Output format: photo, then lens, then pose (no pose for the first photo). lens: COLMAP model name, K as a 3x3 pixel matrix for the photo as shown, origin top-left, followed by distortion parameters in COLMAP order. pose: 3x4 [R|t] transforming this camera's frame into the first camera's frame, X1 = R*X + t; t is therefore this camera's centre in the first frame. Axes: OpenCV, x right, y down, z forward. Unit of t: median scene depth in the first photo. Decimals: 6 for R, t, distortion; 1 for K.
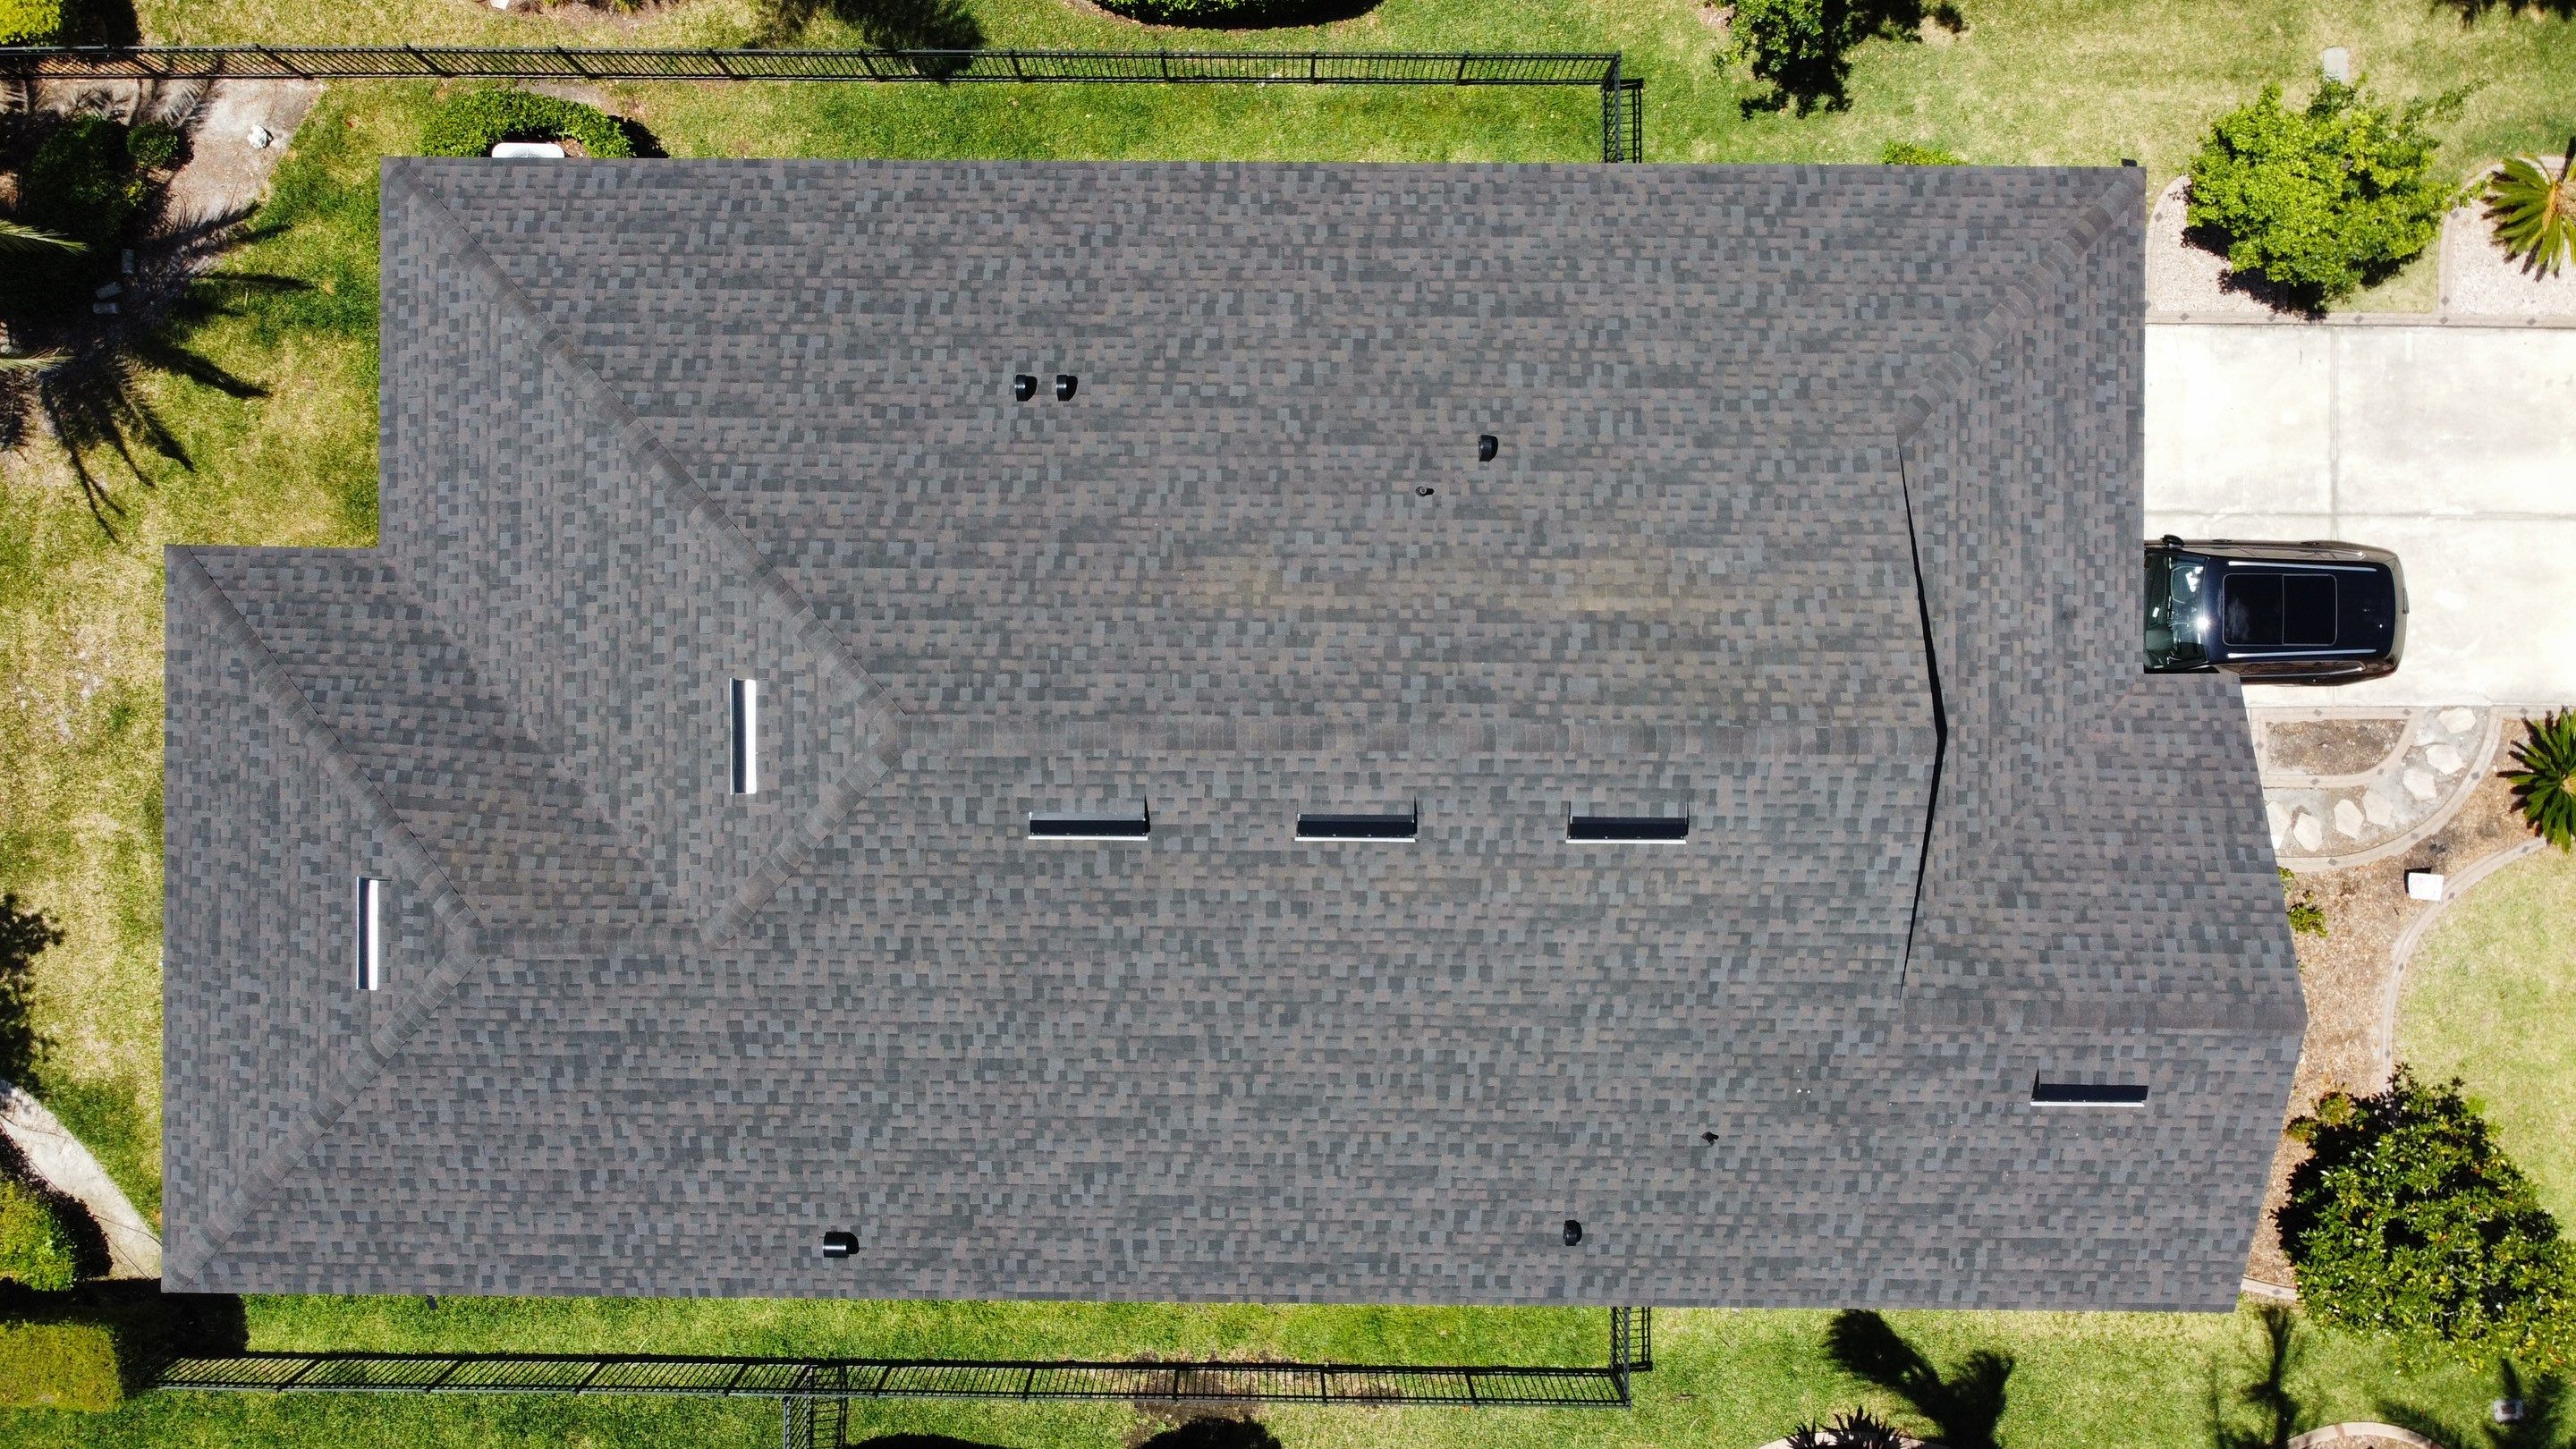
lens RADIAL K [[1958.5, 0, 1262.4], [0, 1958.5, 709.2], [0, 0, 1]] dist [0.016512, -0.031709]
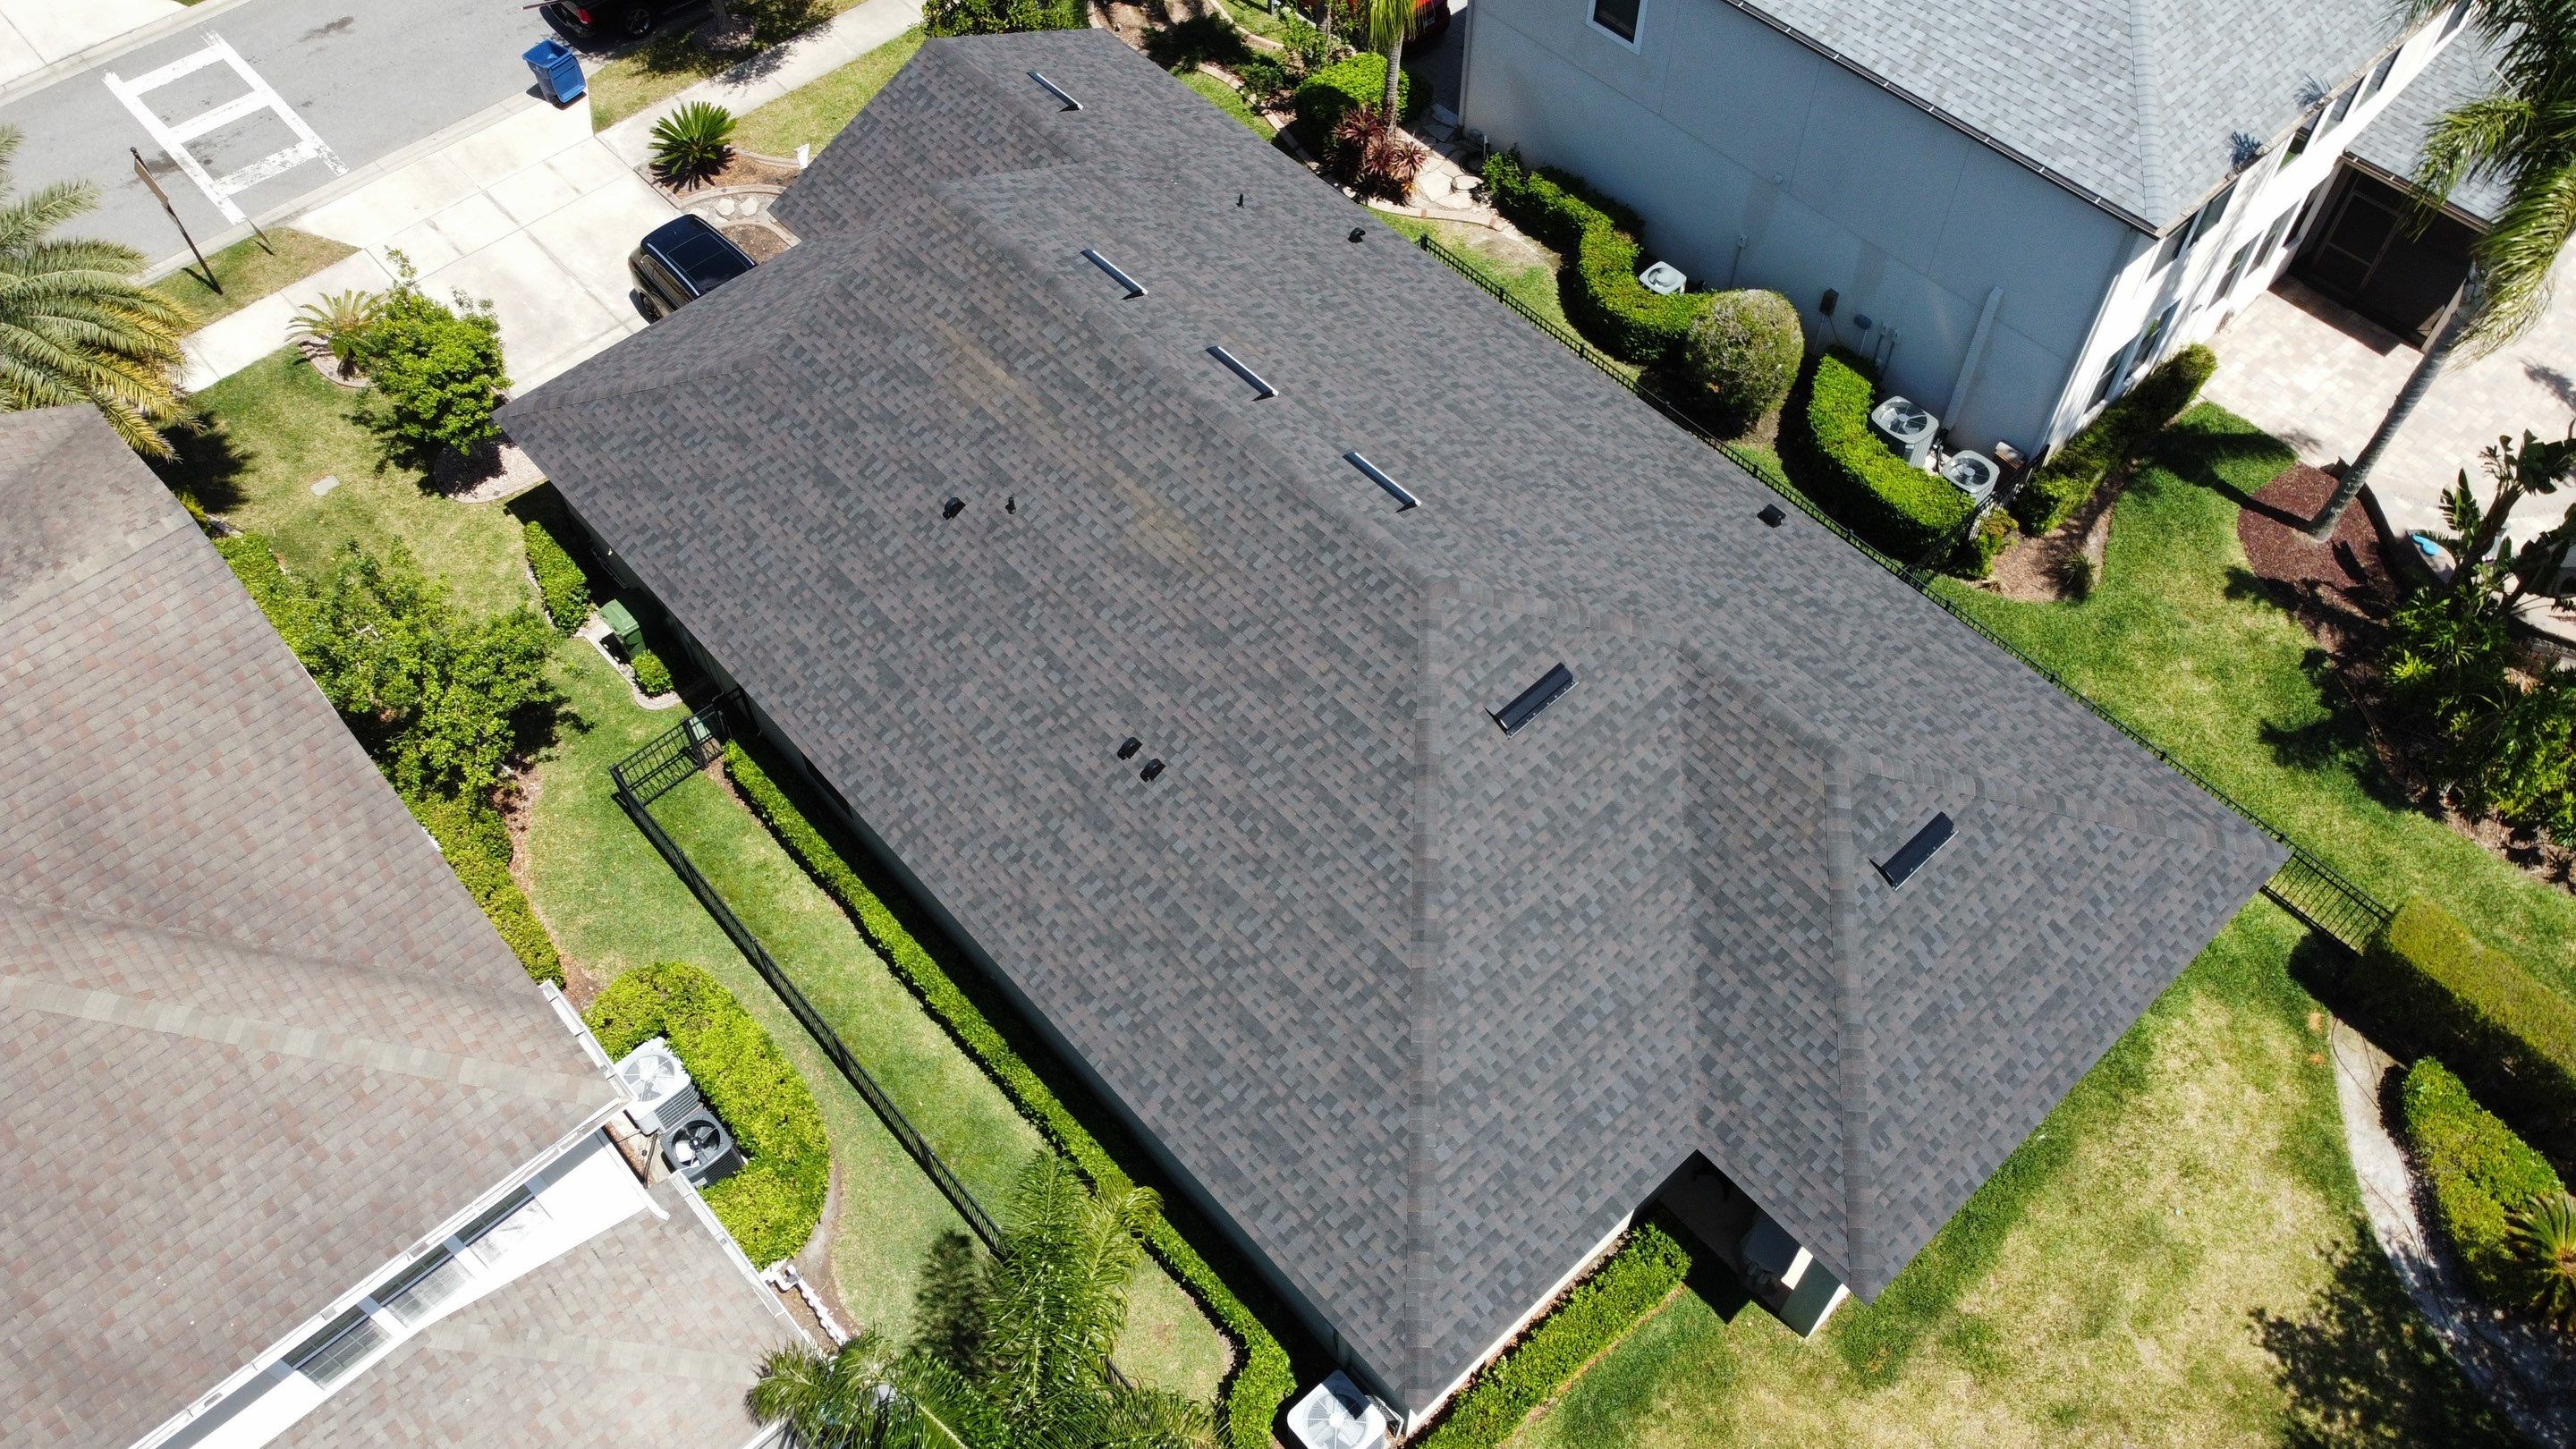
lens RADIAL K [[1958.5, 0, 1244.2], [0, 1958.5, 683.6], [0, 0, 1]] dist [0.016512, -0.031709]
pose [[-0.669574, -0.585154, 0.457455, -0.630569], [0.742193, -0.550849, 0.381726, -0.517074], [0.028620, 0.595114, 0.803131, 0.047086]]
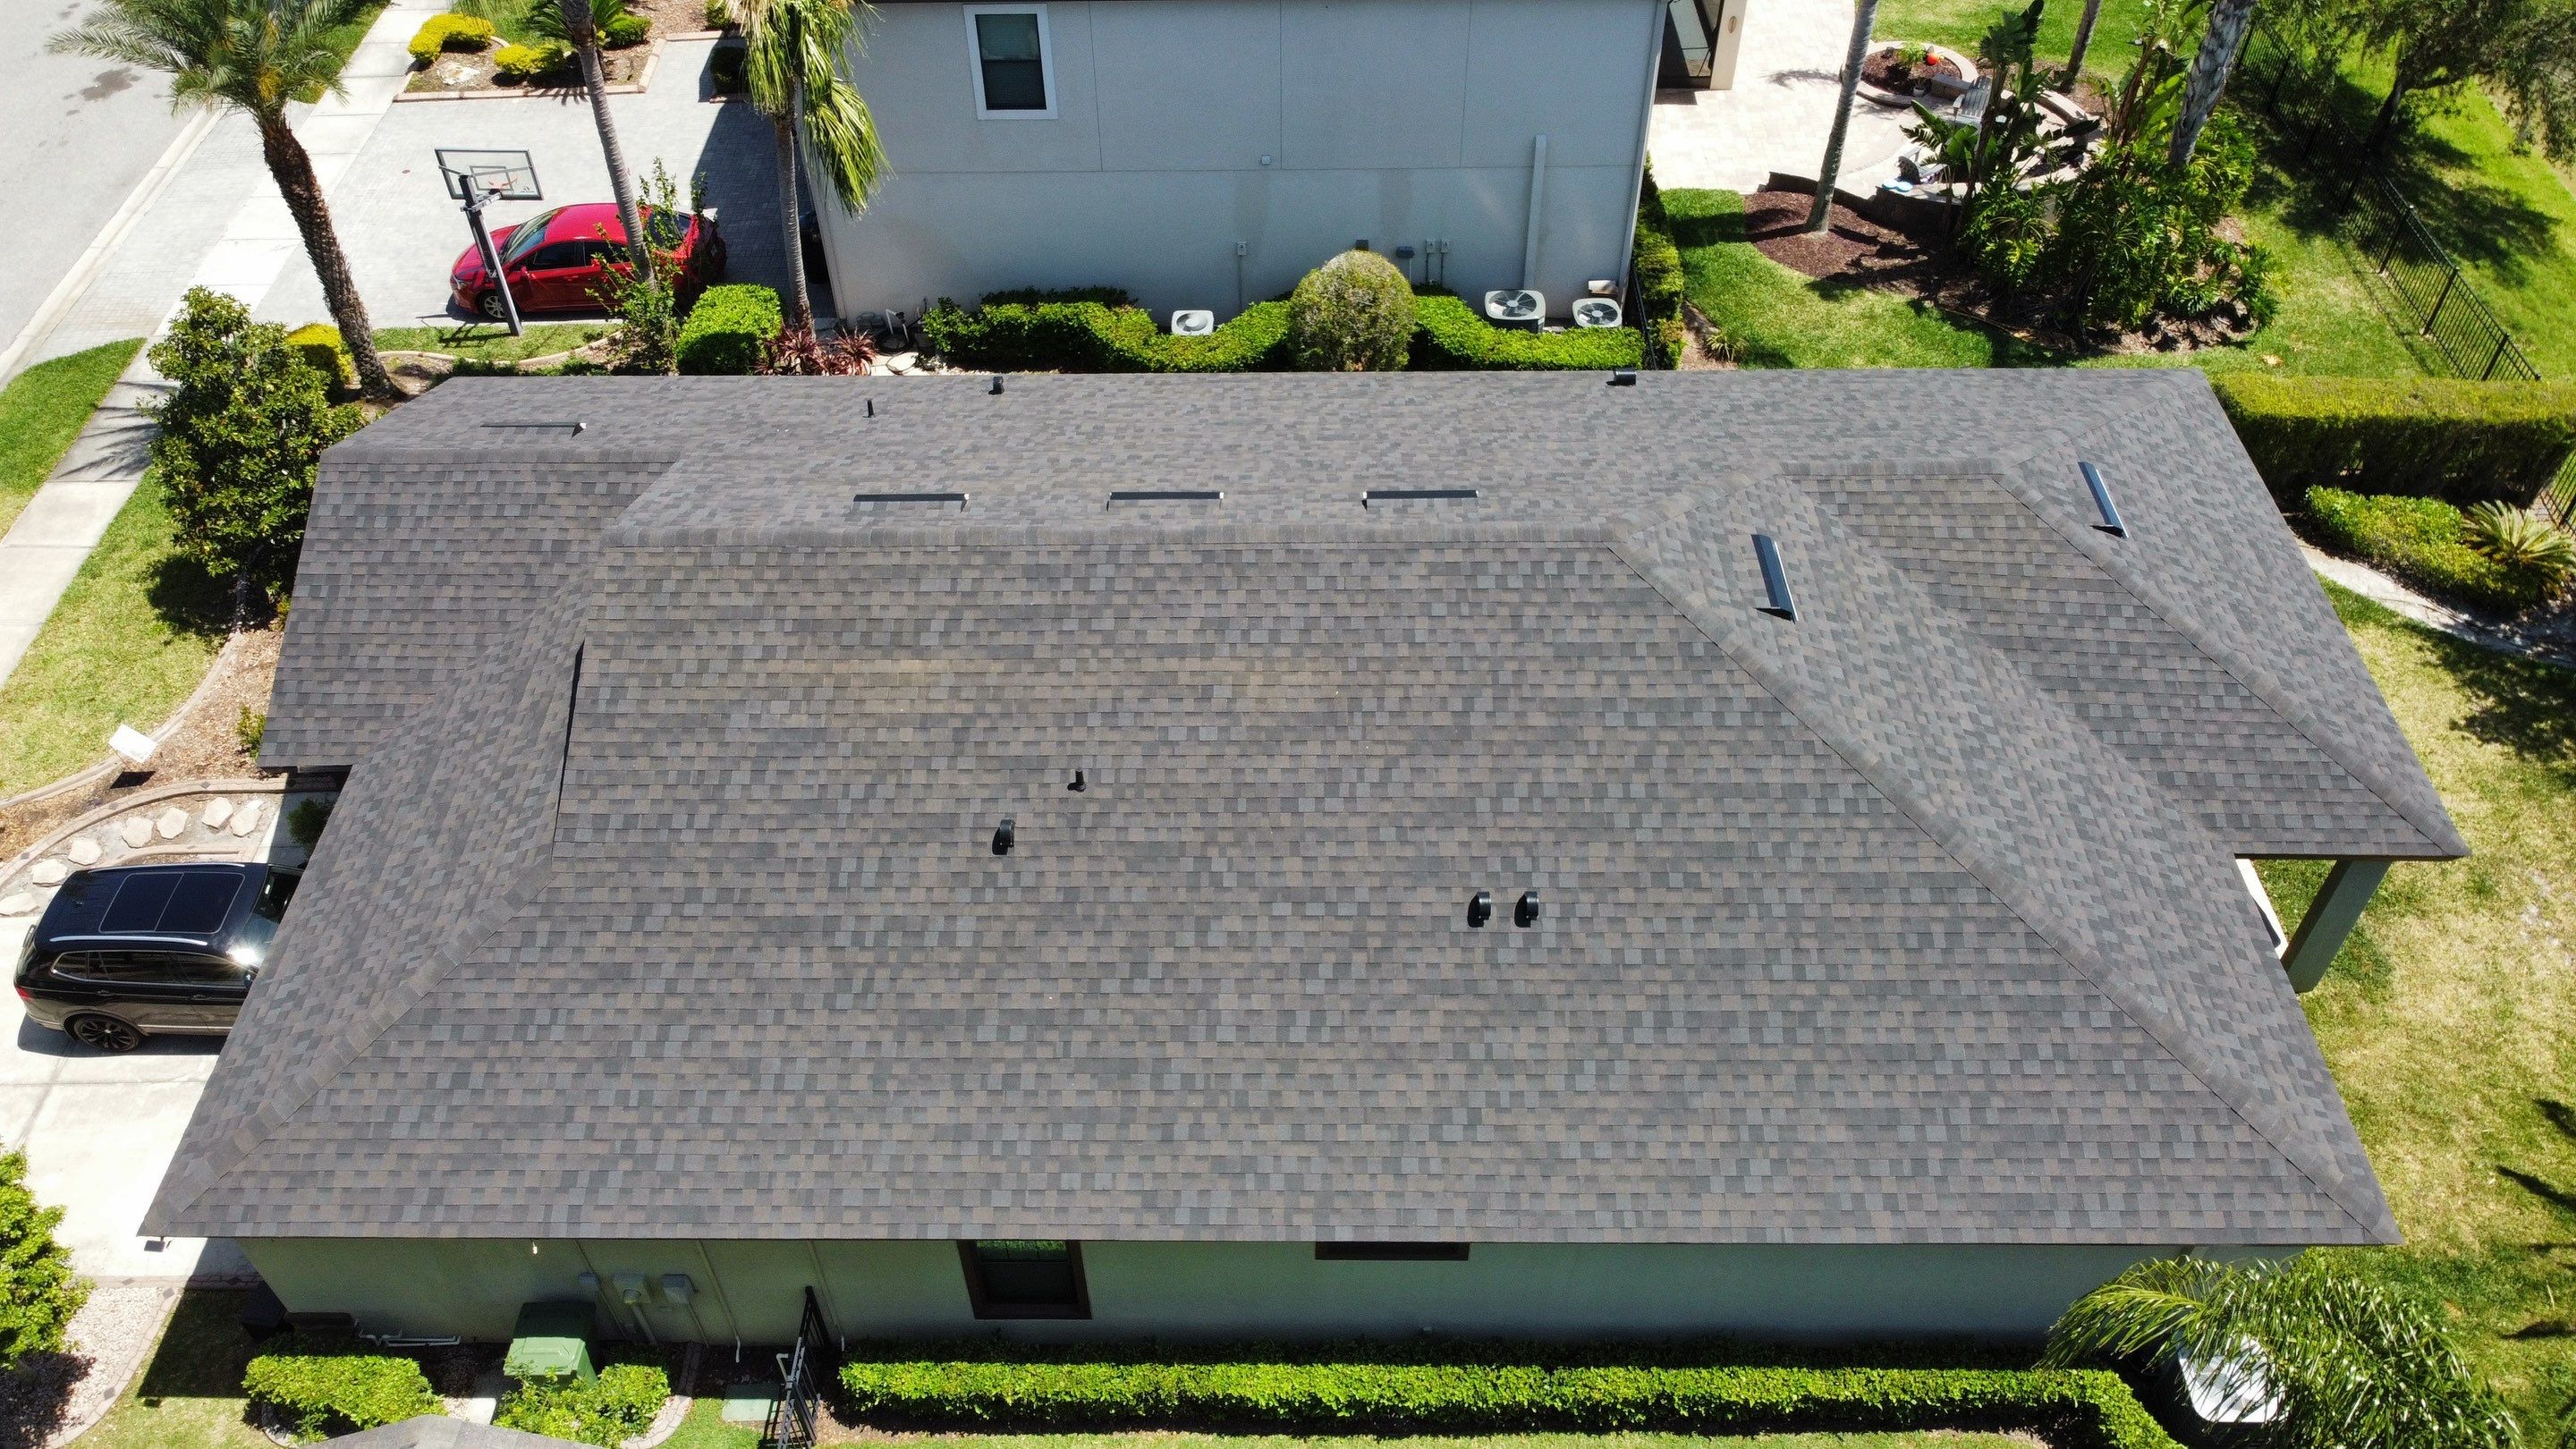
lens RADIAL K [[1958.5, 0, 1246.0], [0, 1958.5, 684.6], [0, 0, 1]] dist [0.016512, -0.031709]
pose [[-0.999741, 0.008174, 0.021258, -0.014697], [0.009252, -0.707149, 0.707004, -0.687522], [0.020812, 0.707017, 0.706890, 0.300330]]
